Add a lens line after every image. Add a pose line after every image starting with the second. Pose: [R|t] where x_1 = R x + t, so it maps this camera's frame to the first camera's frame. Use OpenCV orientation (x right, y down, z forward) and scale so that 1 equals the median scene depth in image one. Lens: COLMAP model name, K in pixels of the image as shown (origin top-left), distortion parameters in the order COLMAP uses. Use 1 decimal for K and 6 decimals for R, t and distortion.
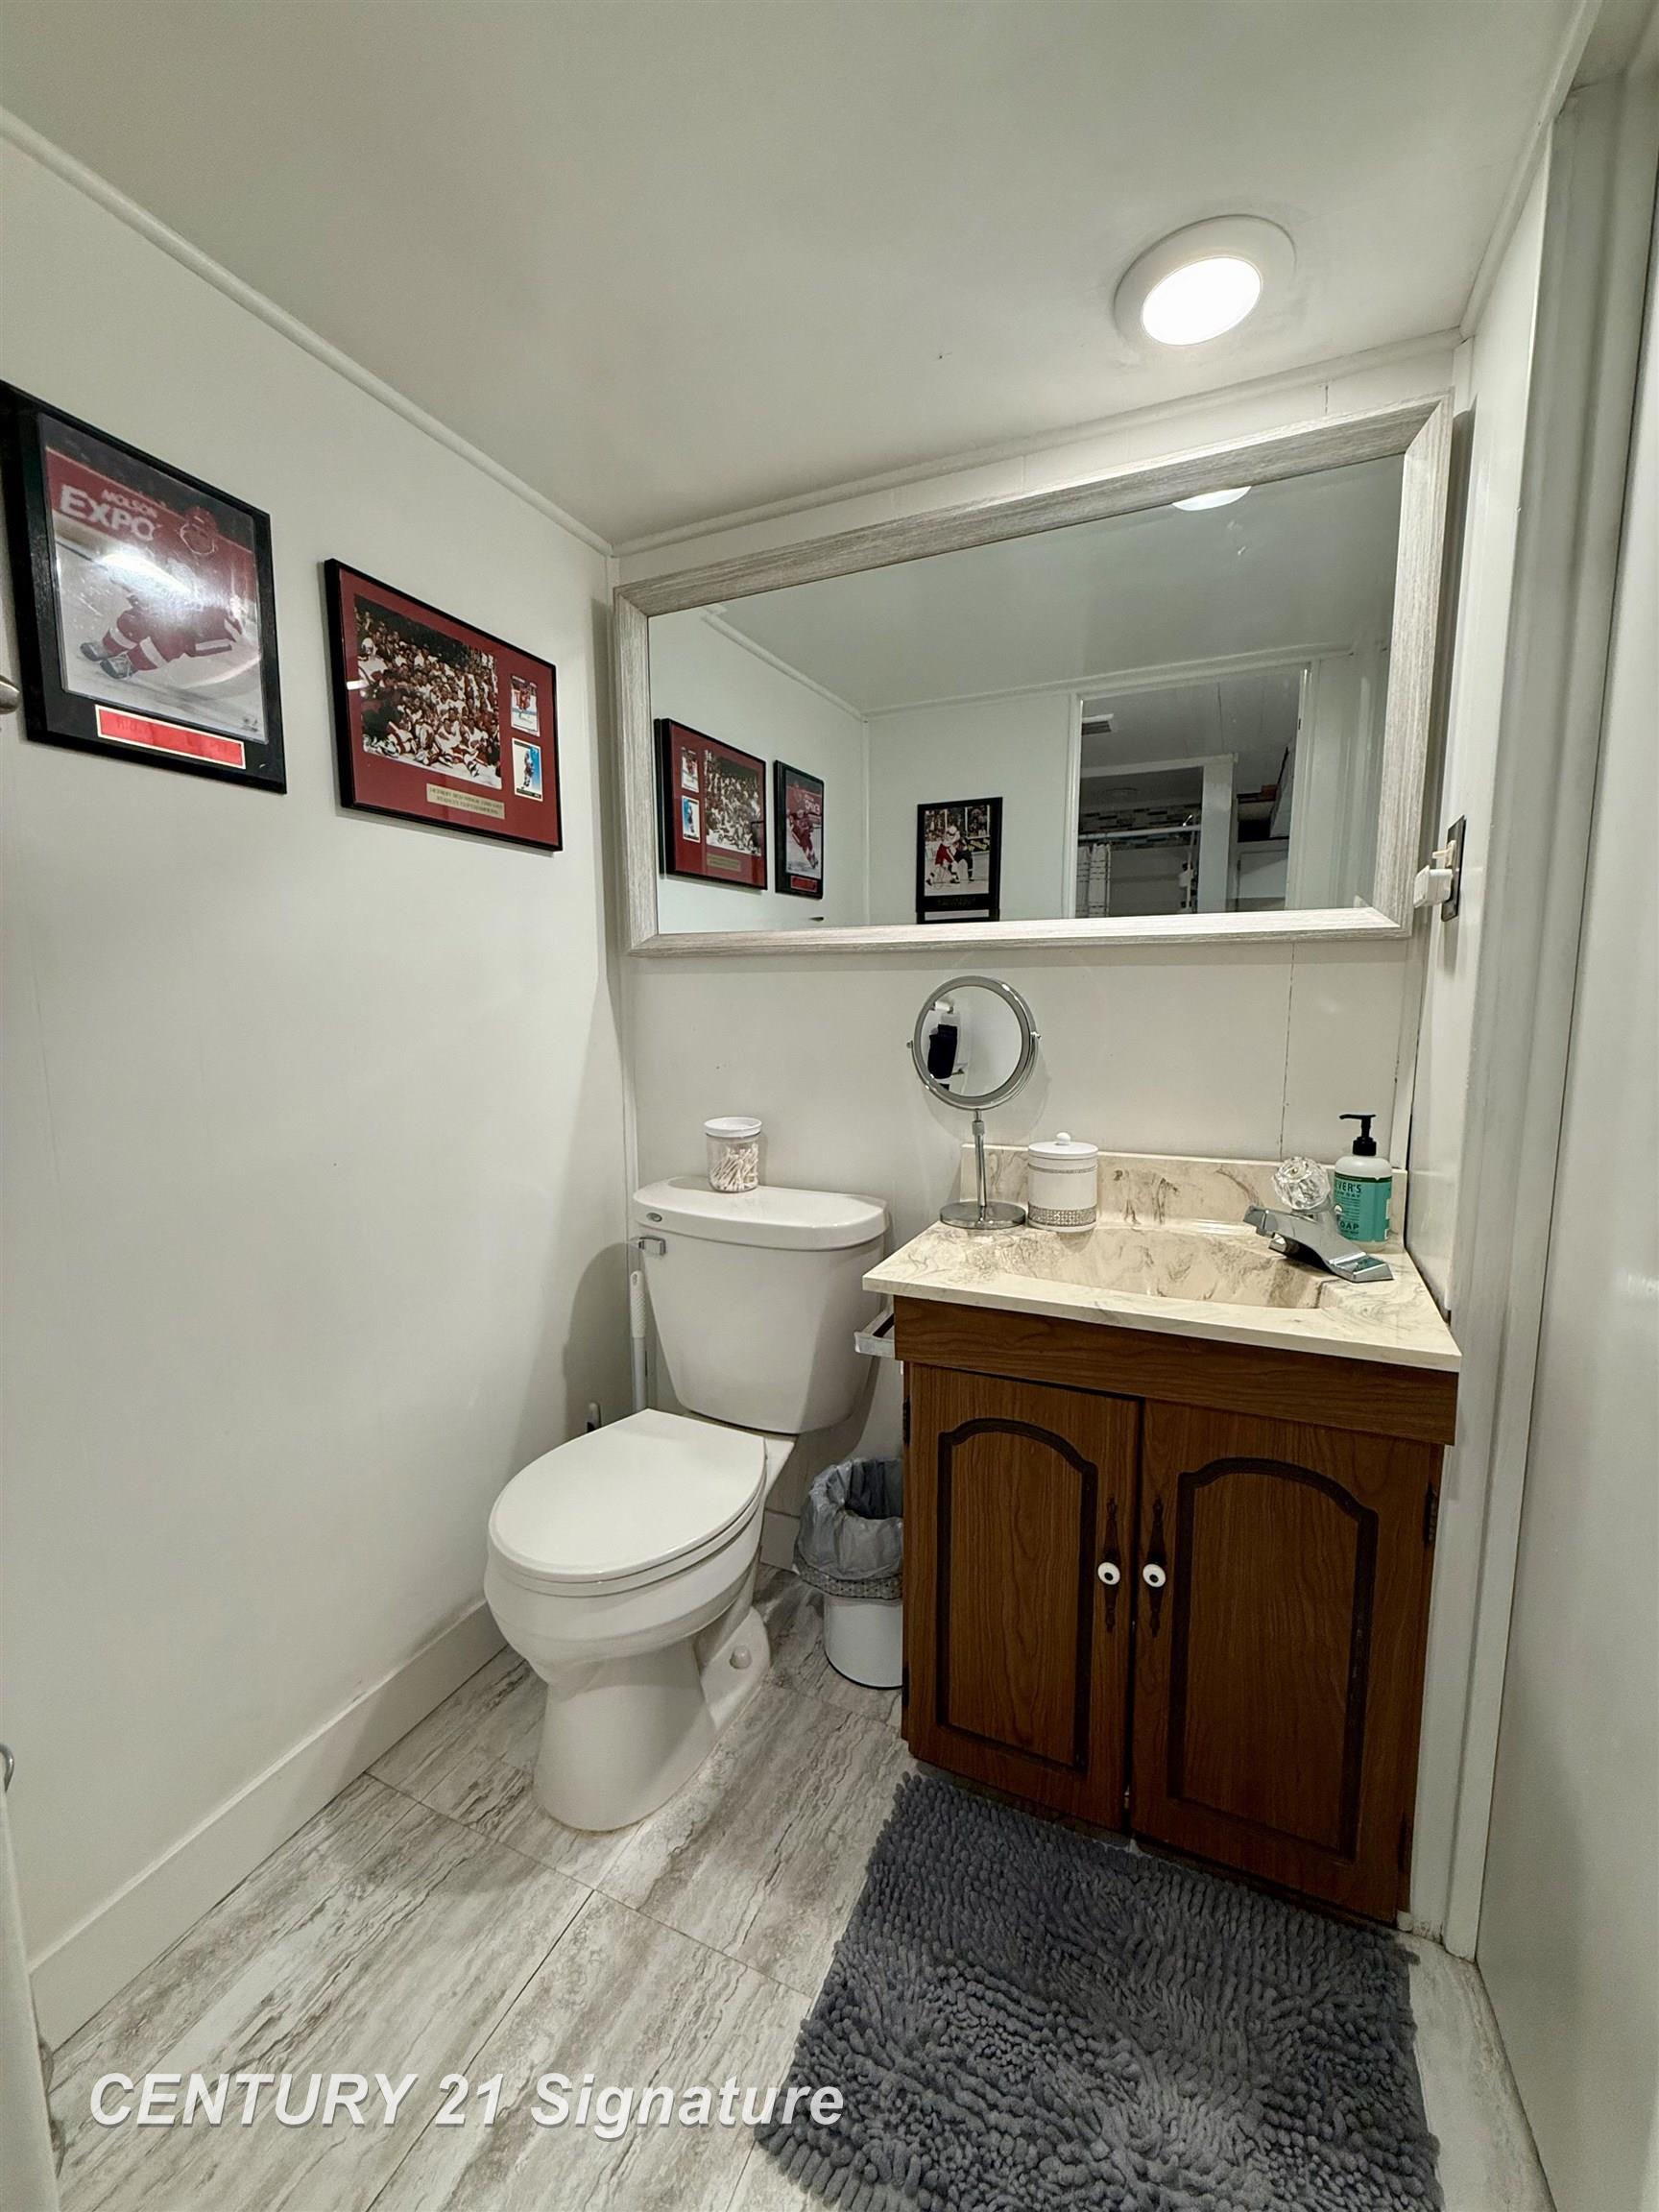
lens RADIAL K [[892.7, 0, 820.4], [0, 892.7, 1109.5], [0, 0, 1]] dist [-0.002827, -0.000360]
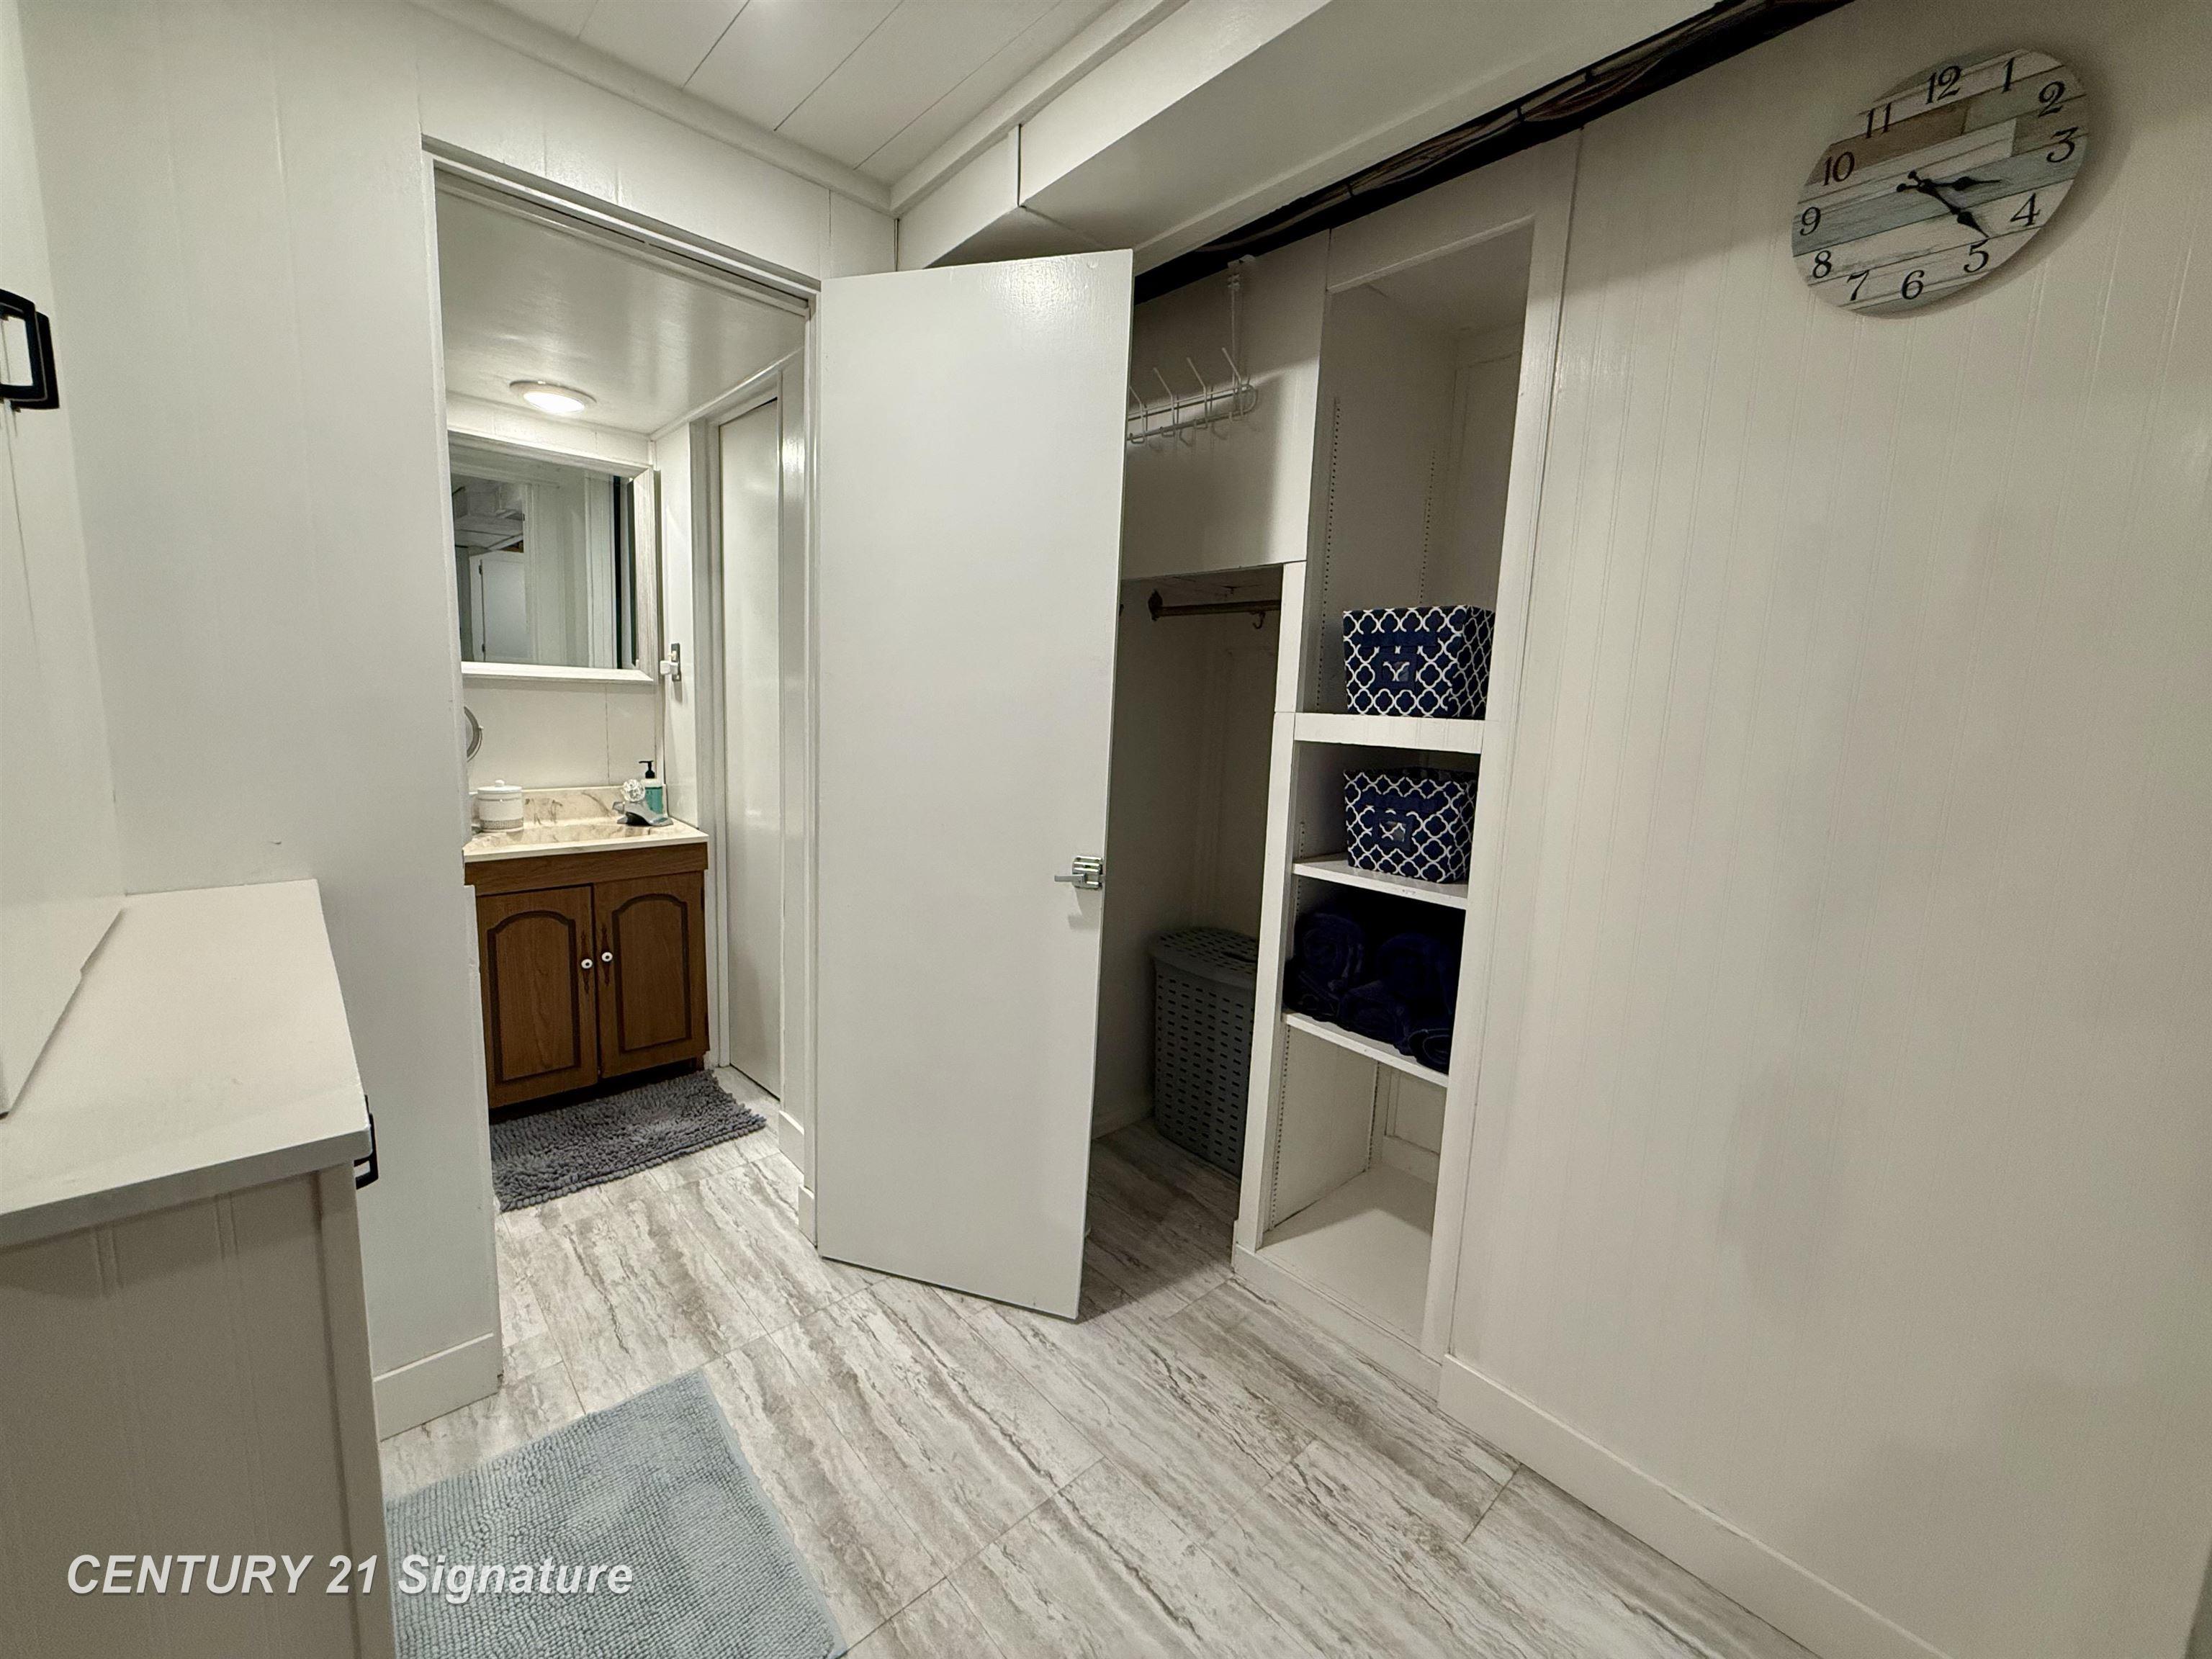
lens RADIAL K [[892.7, 0, 1107.6], [0, 892.7, 830.8], [0, 0, 1]] dist [-0.002827, -0.000360]
pose [[0.389135, -0.114944, 0.913981, -1.163412], [0.069490, 0.993020, 0.095298, 0.051513], [-0.918556, 0.026429, 0.394407, -1.101399]]
